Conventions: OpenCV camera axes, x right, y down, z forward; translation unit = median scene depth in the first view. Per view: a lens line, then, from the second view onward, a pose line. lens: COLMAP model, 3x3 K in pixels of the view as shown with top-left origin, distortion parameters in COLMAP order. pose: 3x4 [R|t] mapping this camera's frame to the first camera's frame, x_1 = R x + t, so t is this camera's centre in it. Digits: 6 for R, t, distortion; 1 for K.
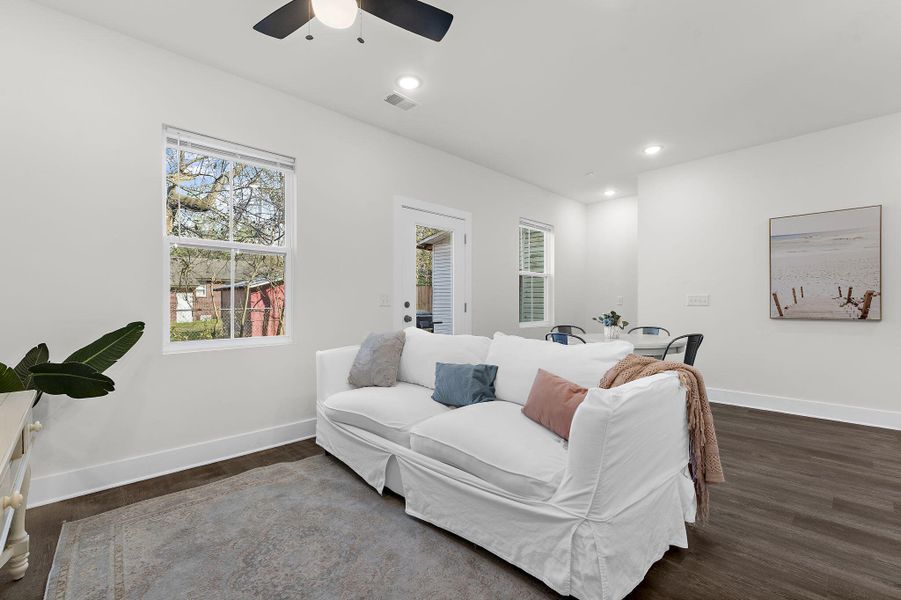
lens RADIAL K [[392.1, 0, 446.4], [0, 392.1, 304.2], [0, 0, 1]] dist [0.004713, 0.001447]
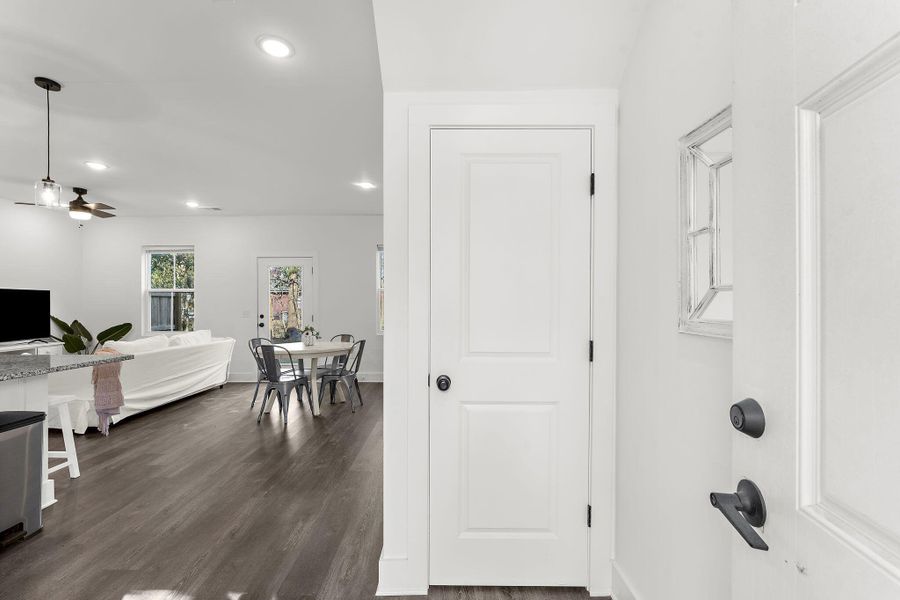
lens RADIAL K [[380.0, 0, 446.9], [0, 380.0, 304.2], [0, 0, 1]] dist [-0.003500, 0.000329]
pose [[0.714518, 0.006908, -0.699583, 1.729444], [0.004150, 0.999892, 0.014112, -0.076527], [0.699605, -0.012987, 0.714412, 0.434568]]
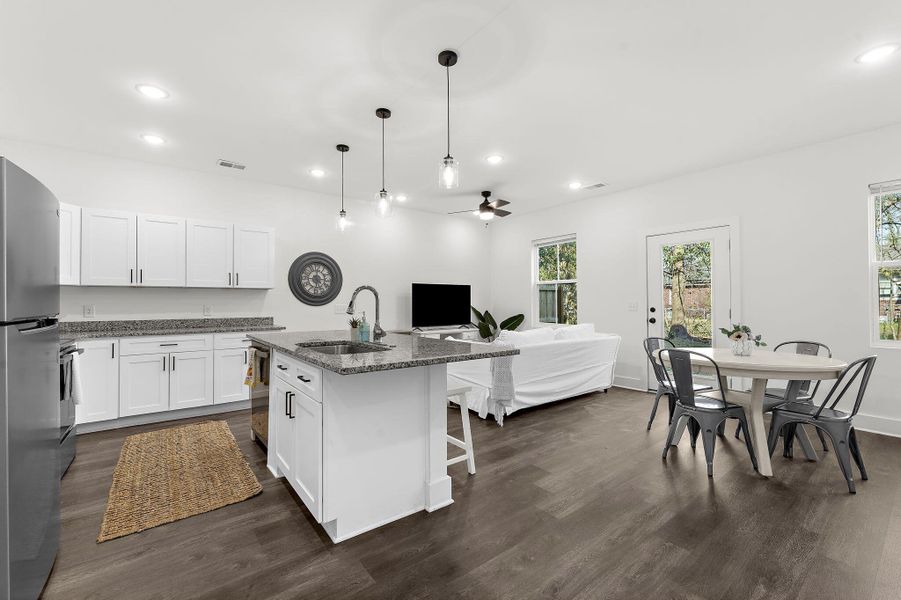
lens RADIAL K [[380.4, 0, 441.6], [0, 380.4, 298.0], [0, 0, 1]] dist [-0.003500, 0.000329]
pose [[-0.119412, -0.002846, -0.992841, 1.368562], [0.015180, 0.999874, -0.004691, -0.047952], [0.992729, -0.015631, -0.119353, 0.487804]]
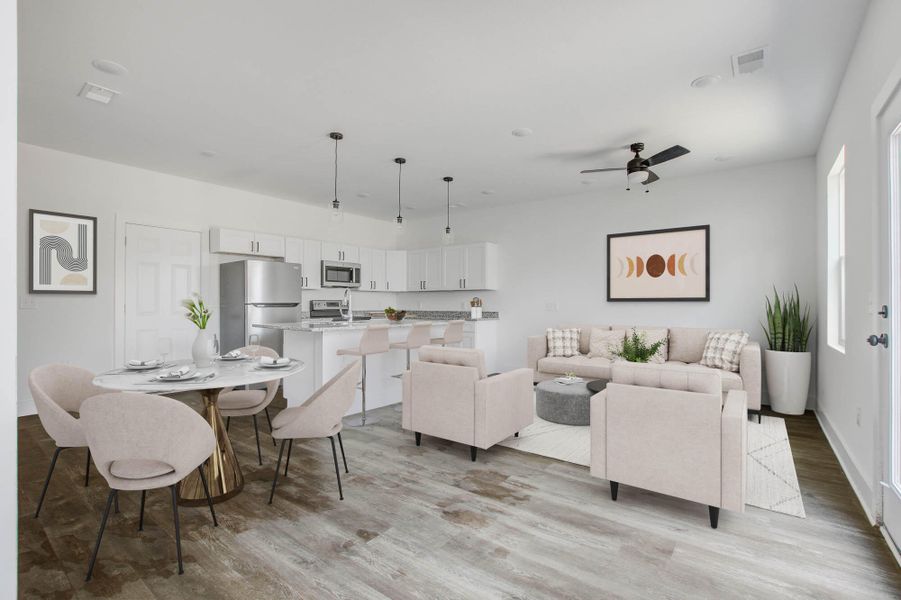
lens RADIAL K [[410.8, 0, 445.9], [0, 410.8, 290.2], [0, 0, 1]] dist [-0.007479, -0.002441]
pose [[-0.991429, 0.001701, -0.130635, 0.545326], [0.008009, 0.998826, -0.047773, -0.003968], [0.130400, -0.048409, -0.990279, 1.567295]]
